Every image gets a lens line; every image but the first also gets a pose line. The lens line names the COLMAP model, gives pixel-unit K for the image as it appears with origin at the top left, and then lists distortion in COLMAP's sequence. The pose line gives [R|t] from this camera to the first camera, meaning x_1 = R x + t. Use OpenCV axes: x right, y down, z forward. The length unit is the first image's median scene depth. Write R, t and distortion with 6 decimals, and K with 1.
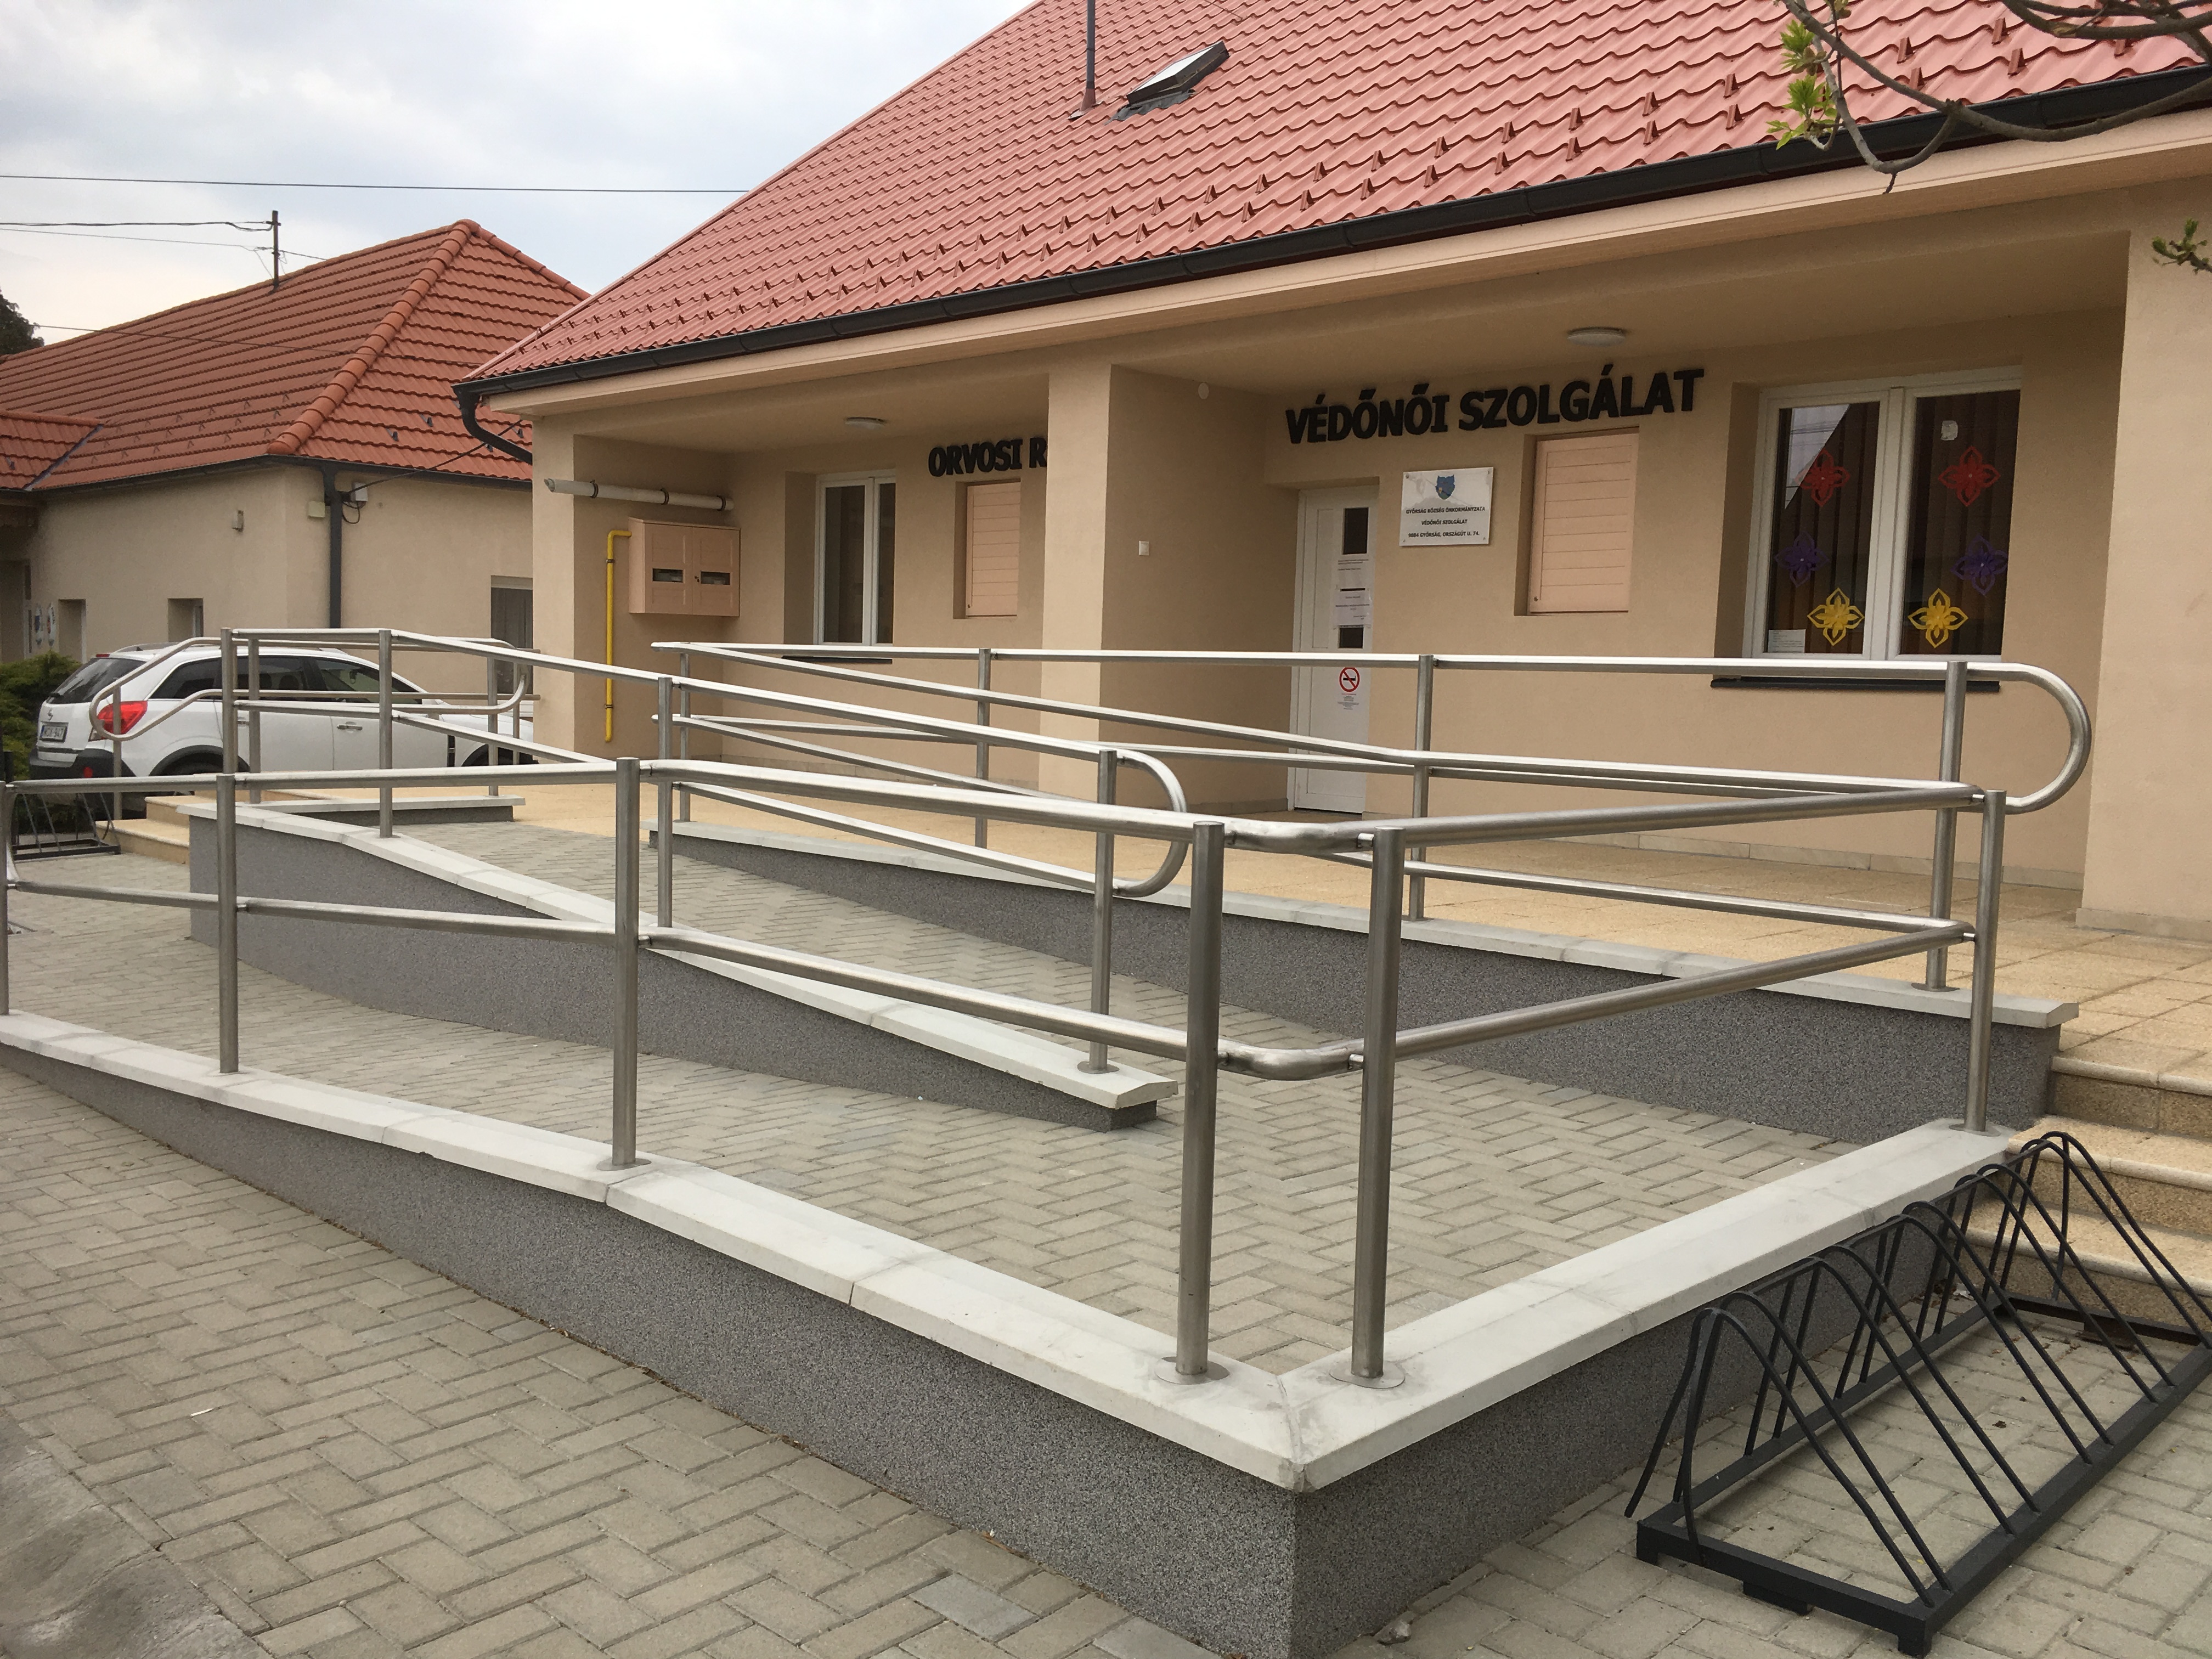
lens RADIAL K [[1855.9, 0, 1103.8], [0, 1855.9, 836.3], [0, 0, 1]] dist [0.061448, -0.079258]
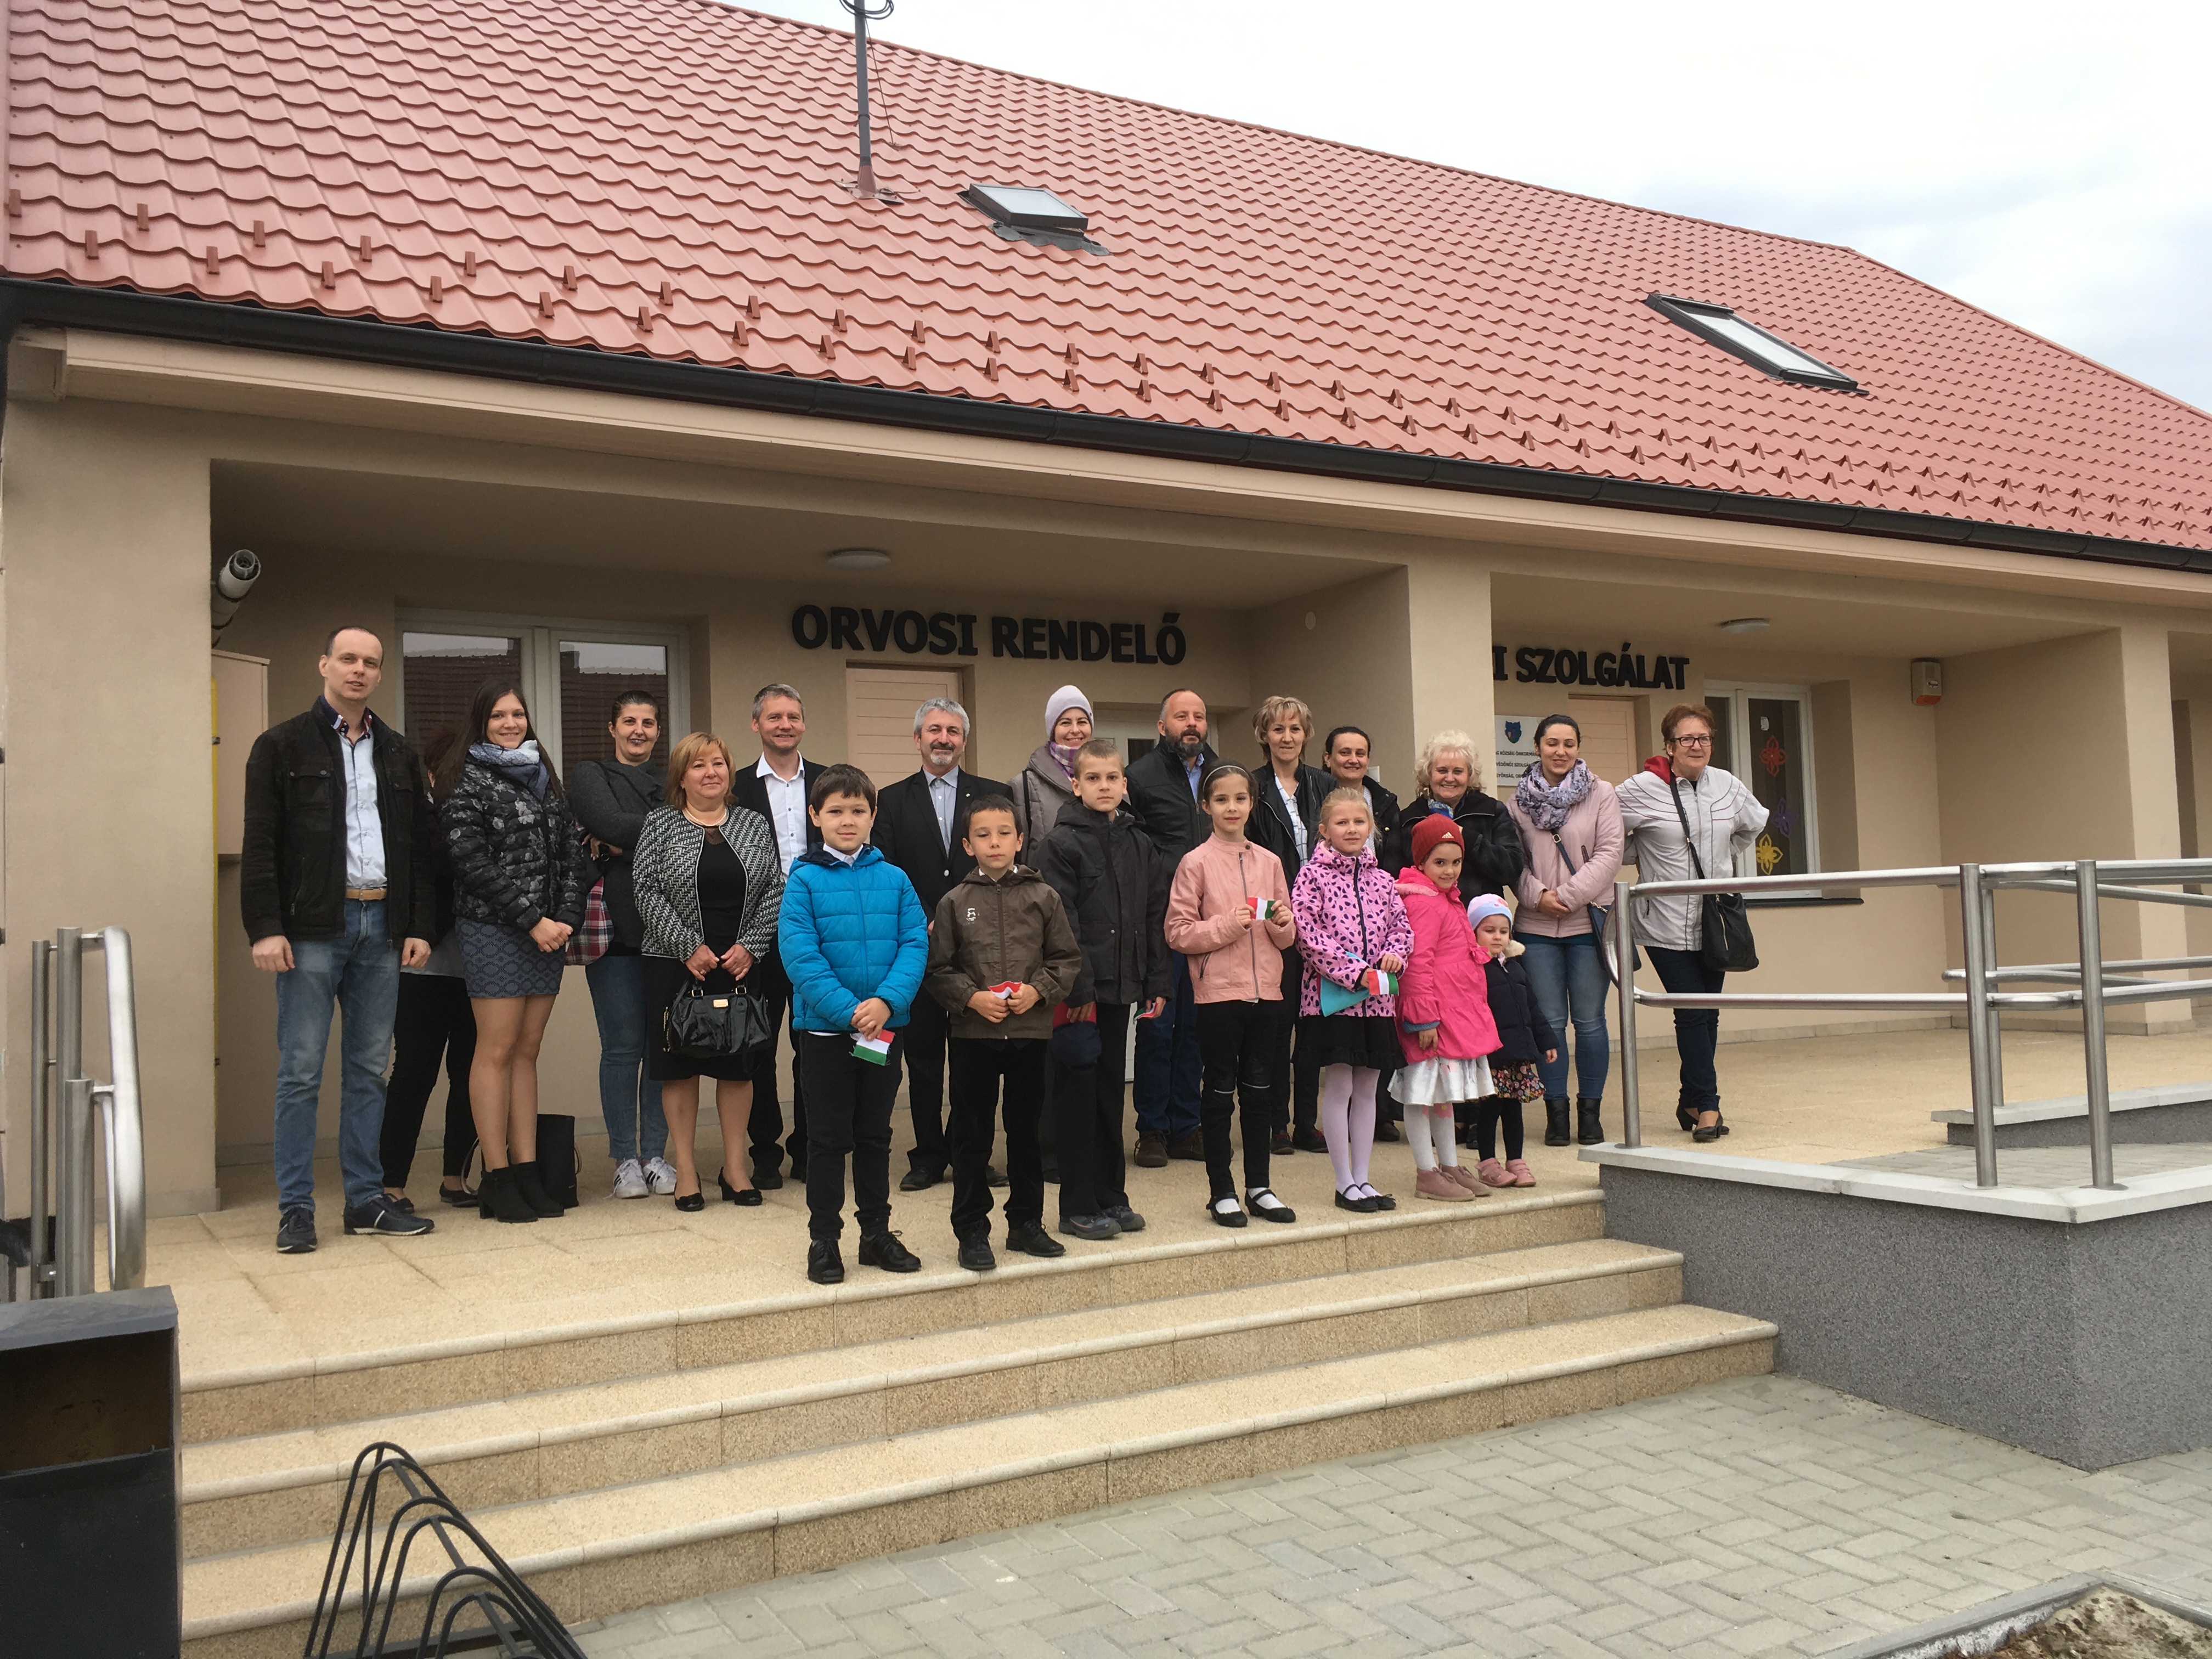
lens RADIAL K [[1855.9, 0, 1103.8], [0, 1855.9, 836.3], [0, 0, 1]] dist [0.061448, -0.079258]
pose [[0.277987, 0.014331, 0.960478, -0.808513], [0.123957, 0.990993, -0.050662, -0.094973], [-0.952554, 0.133141, 0.273706, 0.853708]]
